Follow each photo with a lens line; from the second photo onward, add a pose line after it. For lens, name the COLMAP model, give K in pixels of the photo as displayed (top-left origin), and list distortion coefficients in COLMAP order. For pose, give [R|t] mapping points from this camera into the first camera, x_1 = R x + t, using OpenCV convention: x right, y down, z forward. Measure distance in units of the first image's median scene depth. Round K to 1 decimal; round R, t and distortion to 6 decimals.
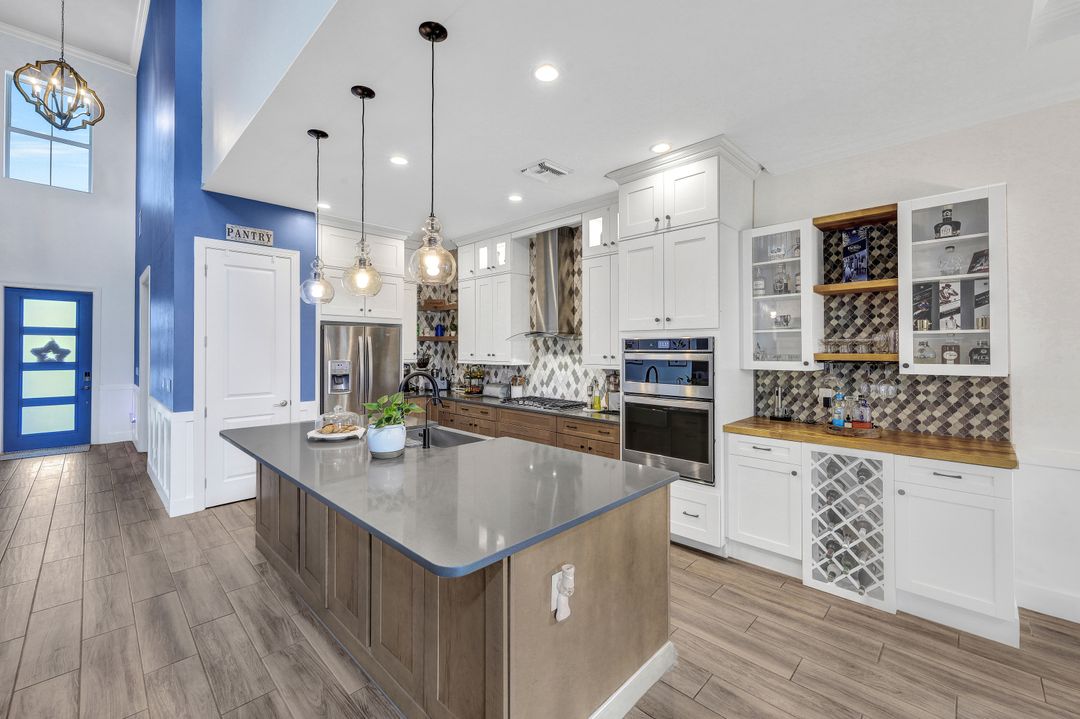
lens RADIAL K [[440.6, 0, 537.3], [0, 440.6, 349.1], [0, 0, 1]] dist [0.000448, 0.000157]
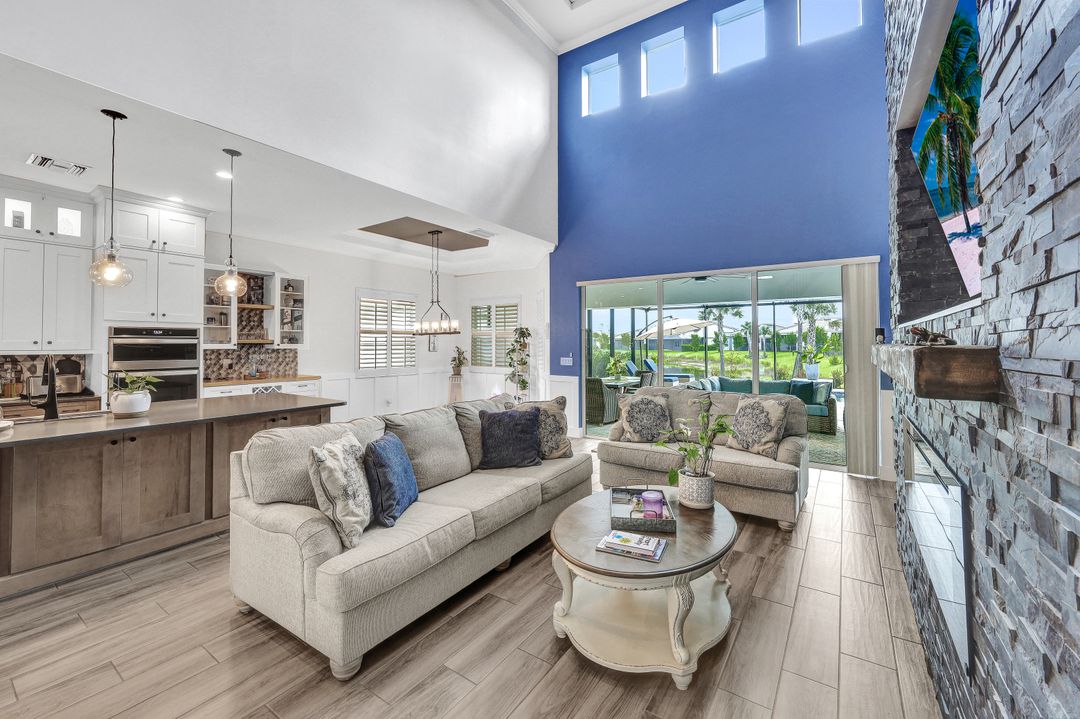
lens RADIAL K [[446.6, 0, 544.2], [0, 446.6, 331.5], [0, 0, 1]] dist [0.000978, 0.000198]
pose [[-0.188320, 0.027142, 0.981733, -1.122466], [-0.001463, 0.999609, -0.027917, 0.020500], [-0.982107, -0.006693, -0.188207, 0.053841]]
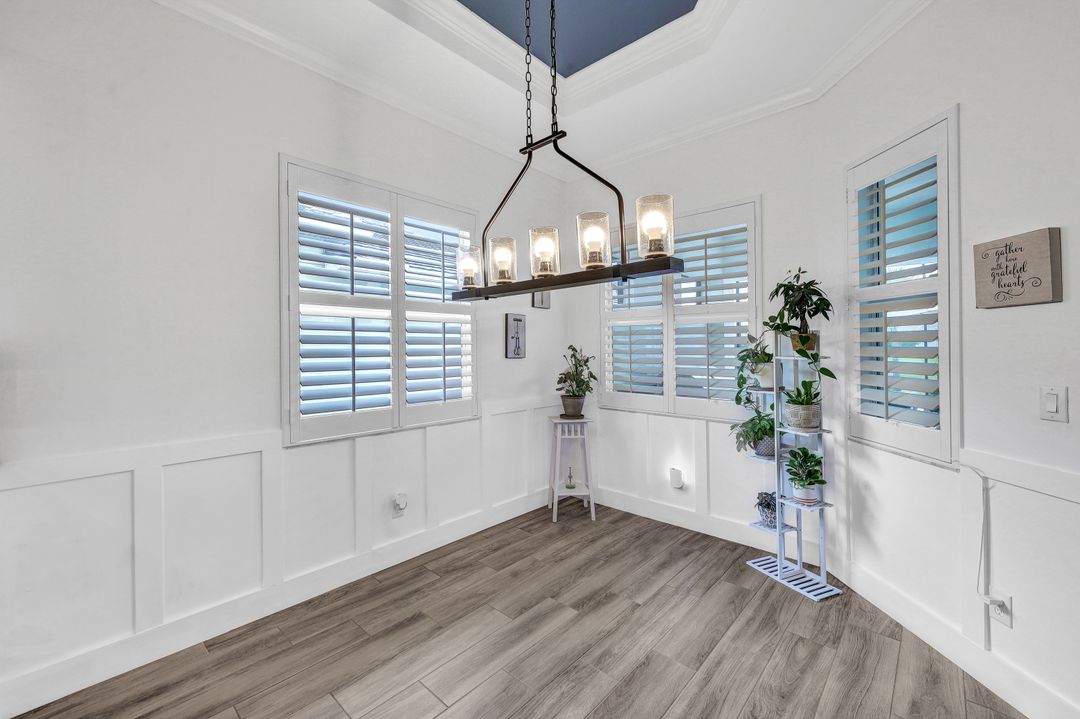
lens RADIAL K [[440.6, 0, 537.3], [0, 440.6, 349.1], [0, 0, 1]] dist [0.000448, 0.000157]
pose [[-0.034017, -0.002110, 0.999419, 0.283746], [0.001075, 0.999997, 0.002148, 0.038081], [-0.999421, 0.001147, -0.034015, 0.163018]]
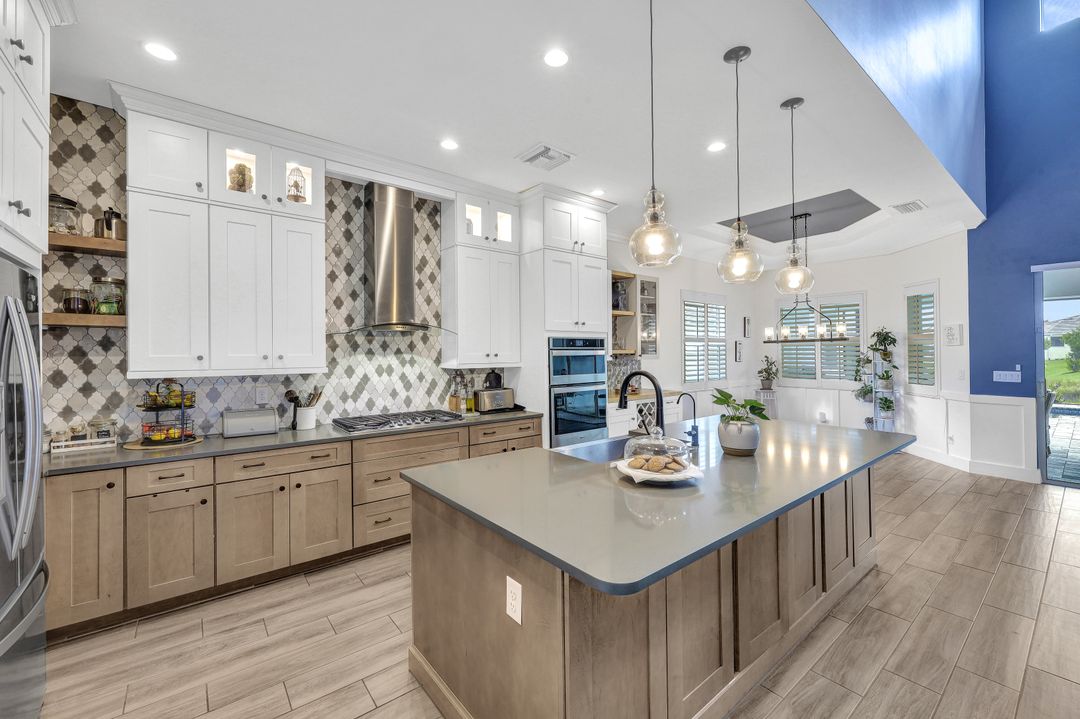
lens RADIAL K [[444.6, 0, 538.2], [0, 444.6, 352.6], [0, 0, 1]] dist [-0.000428, -0.000202]
pose [[0.117048, -0.001807, 0.993125, -0.836880], [0.005339, 0.999985, 0.001191, 0.011972], [-0.993112, 0.005163, 0.117056, 0.816563]]
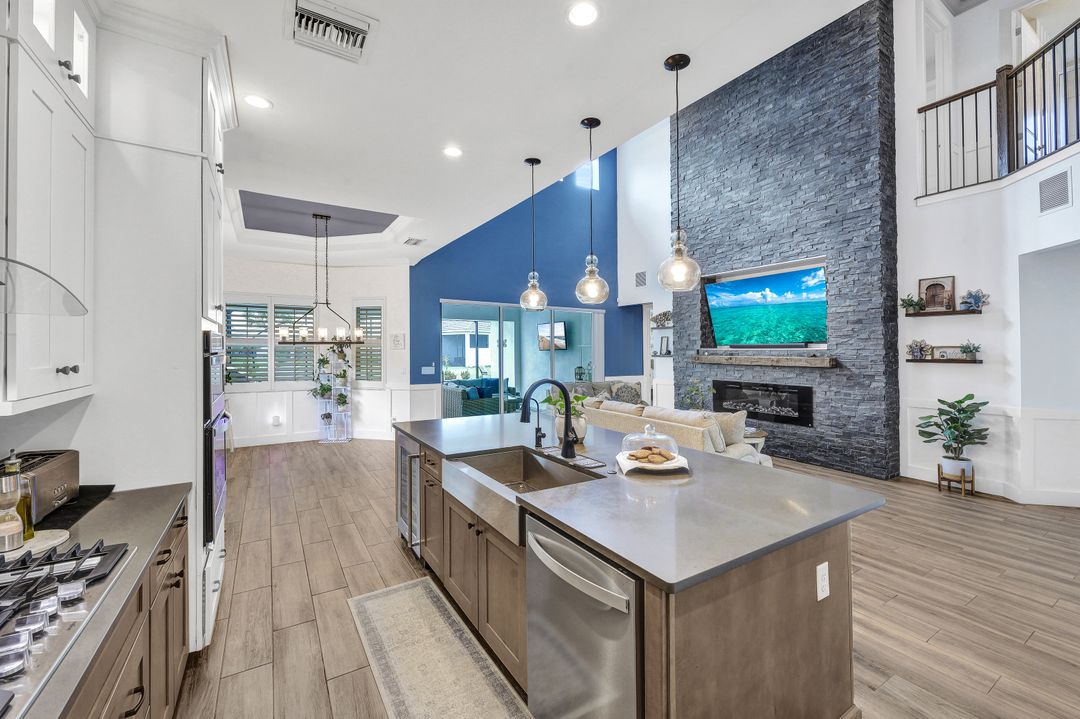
lens RADIAL K [[438.6, 0, 547.1], [0, 438.6, 344.5], [0, 0, 1]] dist [-0.000601, 0.000258]
pose [[-0.974424, -0.001935, 0.224710, -0.329467], [-0.004876, 0.999910, -0.012535, -0.000732], [-0.224665, -0.013310, -0.974345, 1.330665]]
